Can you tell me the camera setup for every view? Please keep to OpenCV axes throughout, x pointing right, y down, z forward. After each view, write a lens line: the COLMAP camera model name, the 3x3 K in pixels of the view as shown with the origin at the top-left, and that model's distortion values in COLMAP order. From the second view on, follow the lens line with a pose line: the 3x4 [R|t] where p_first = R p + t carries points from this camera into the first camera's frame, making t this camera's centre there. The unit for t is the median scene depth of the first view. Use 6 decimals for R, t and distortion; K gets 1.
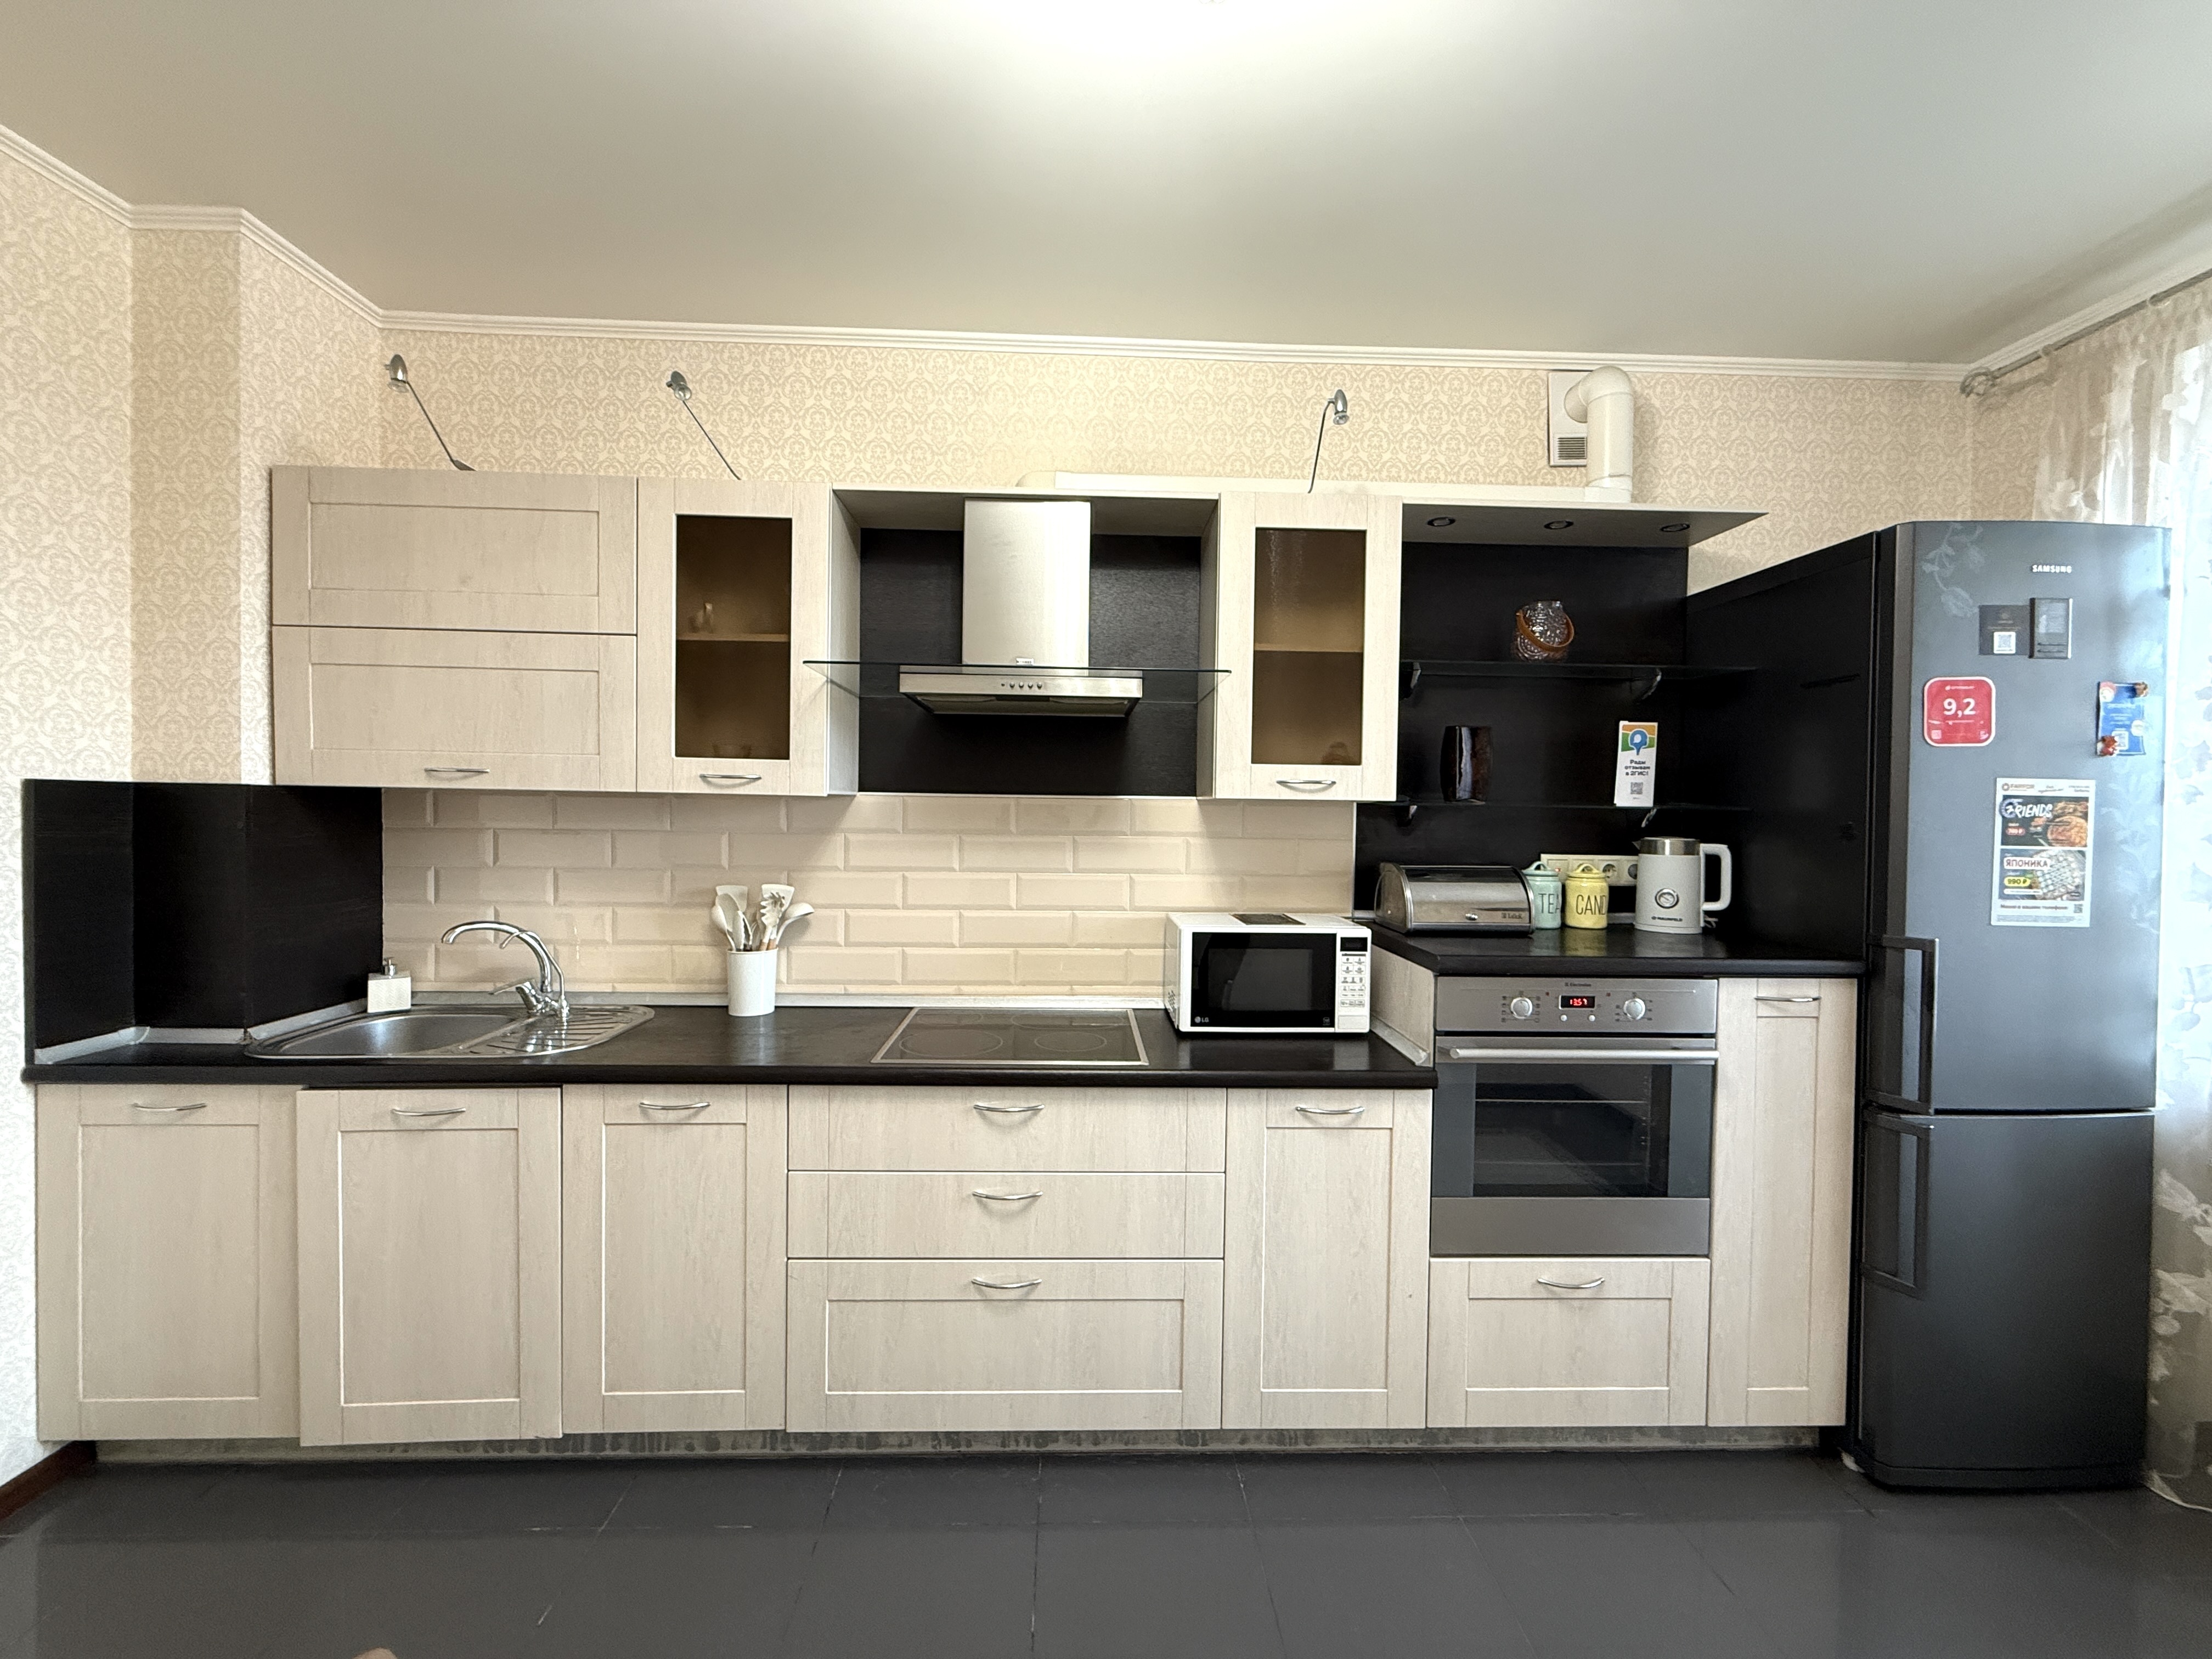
lens RADIAL K [[882.4, 0, 1106.0], [0, 882.4, 824.4], [0, 0, 1]] dist [0.002034, -0.000496]
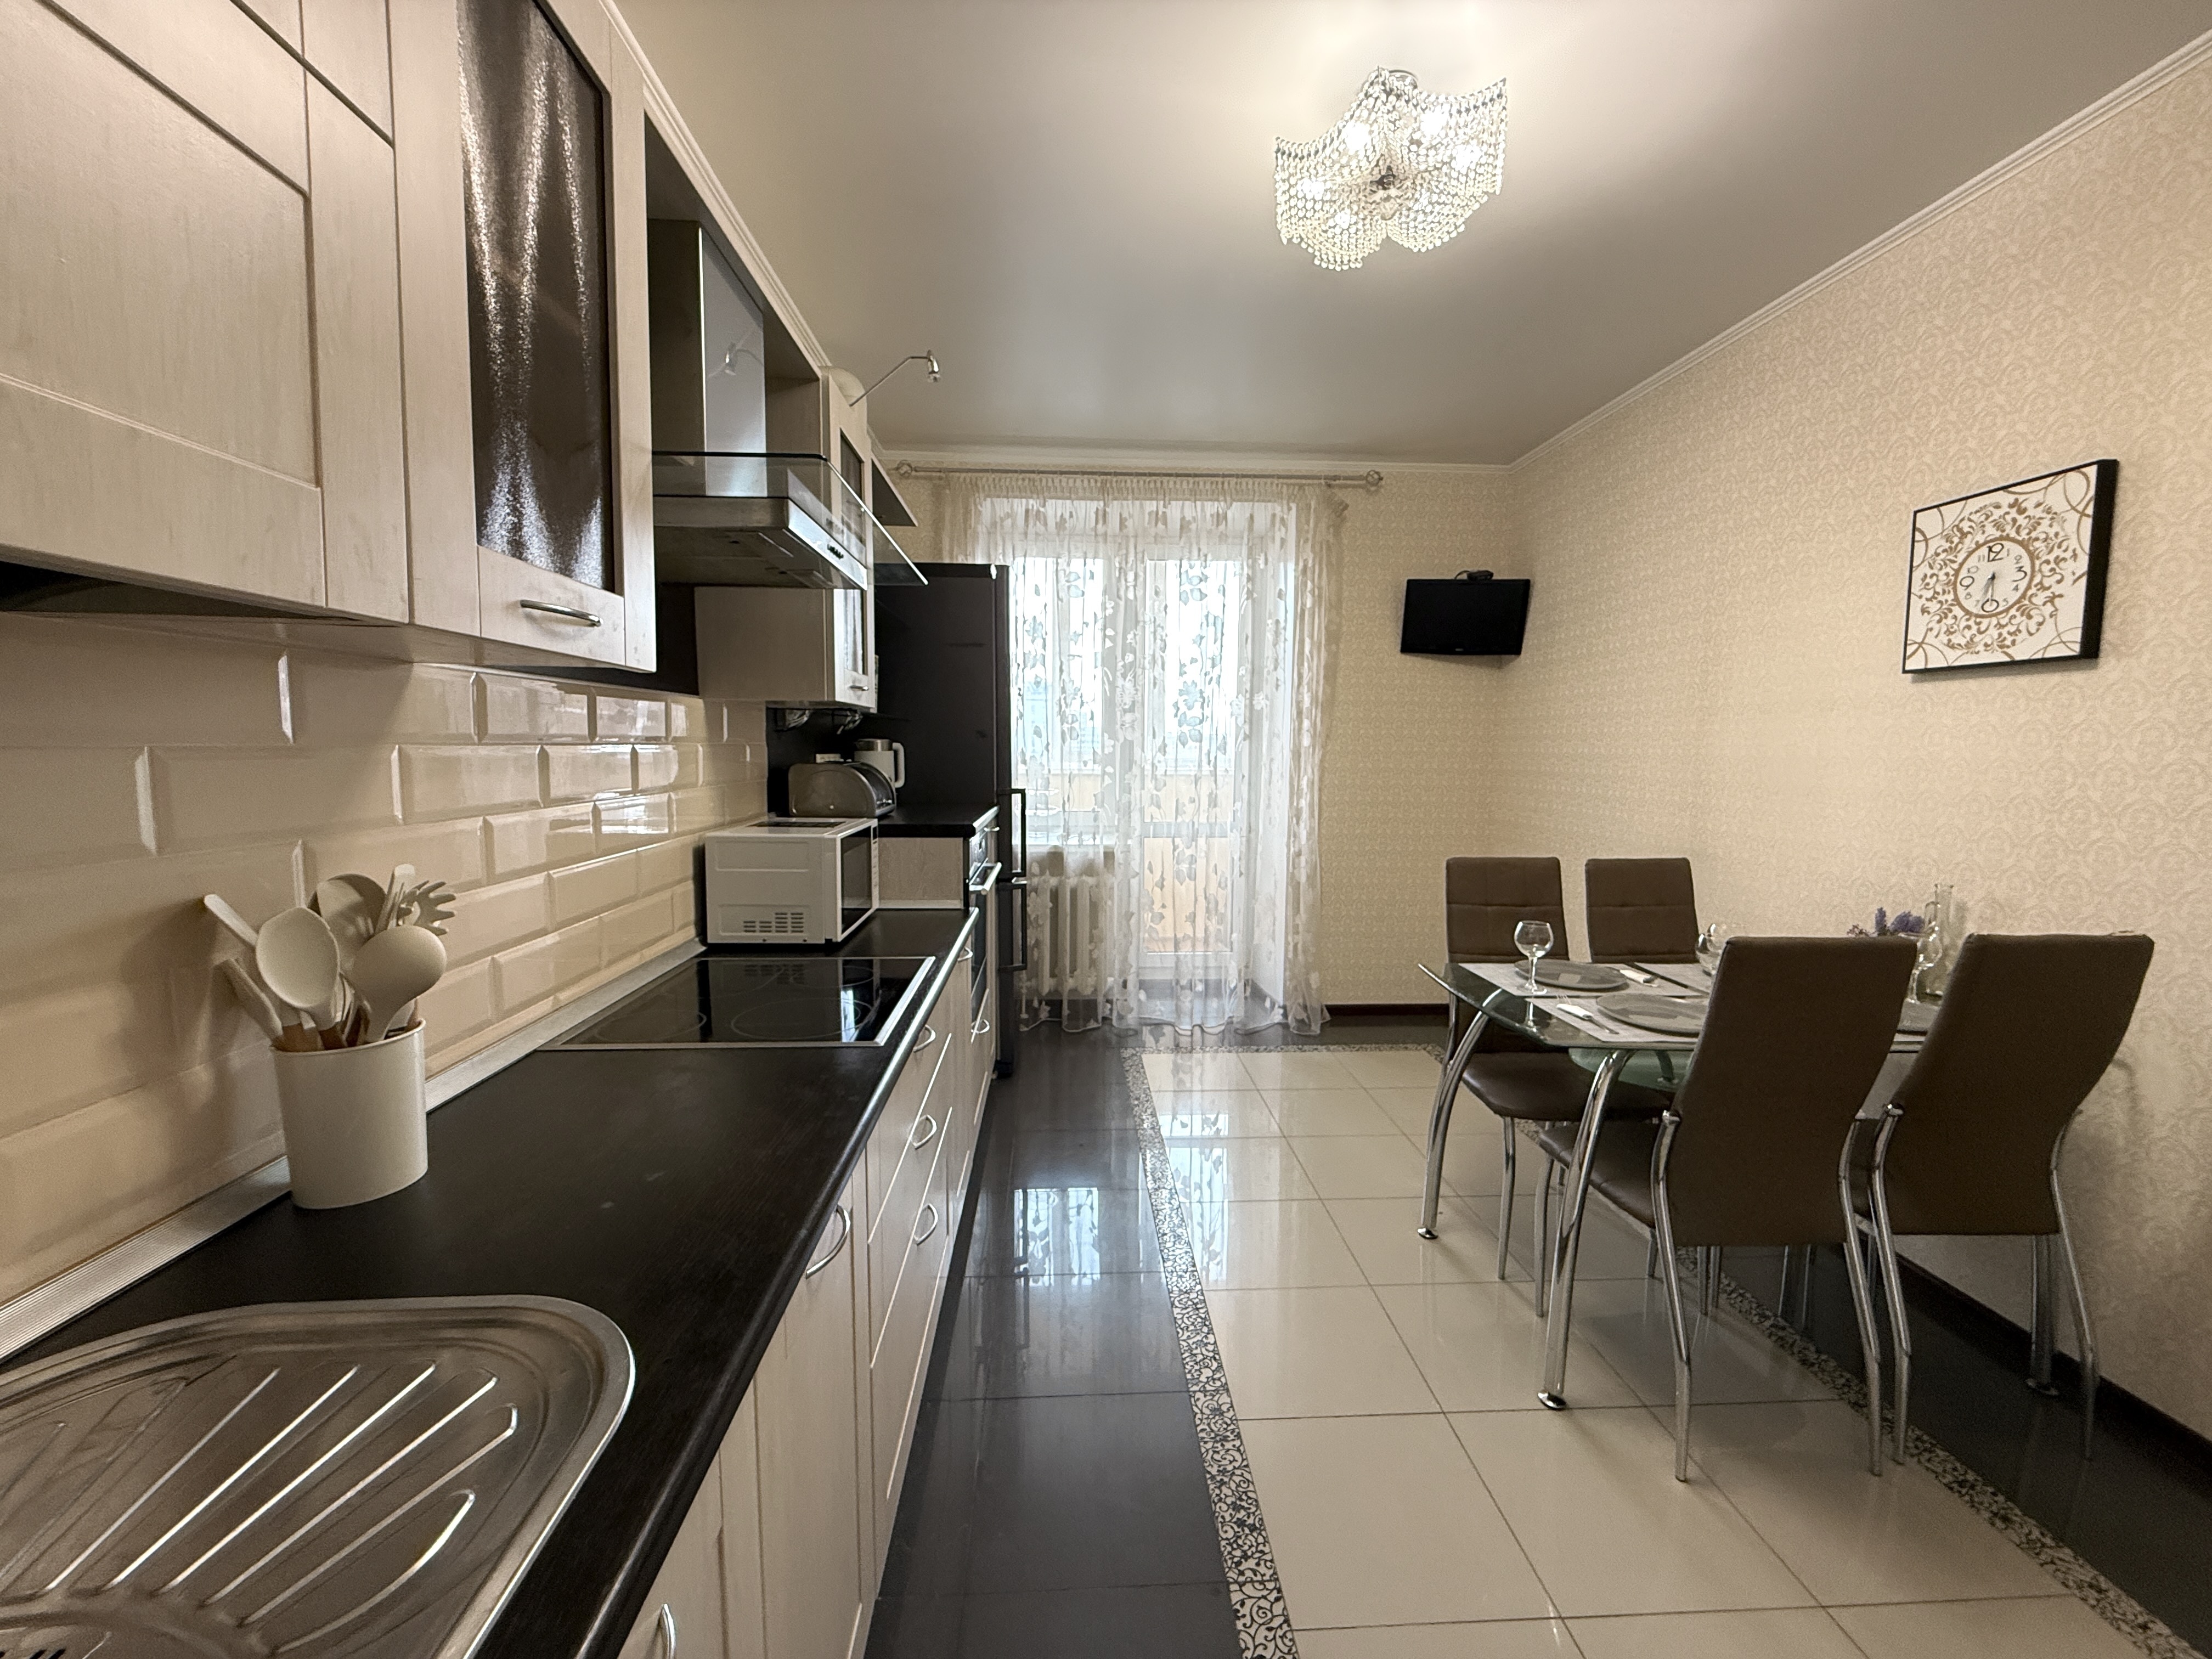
lens RADIAL K [[882.4, 0, 1105.7], [0, 882.4, 824.8], [0, 0, 1]] dist [0.002034, -0.000496]
pose [[-0.014325, -0.103931, 0.994481, -0.805794], [0.010278, 0.994516, 0.104082, 0.008187], [-0.999845, 0.011712, -0.013178, 0.665203]]
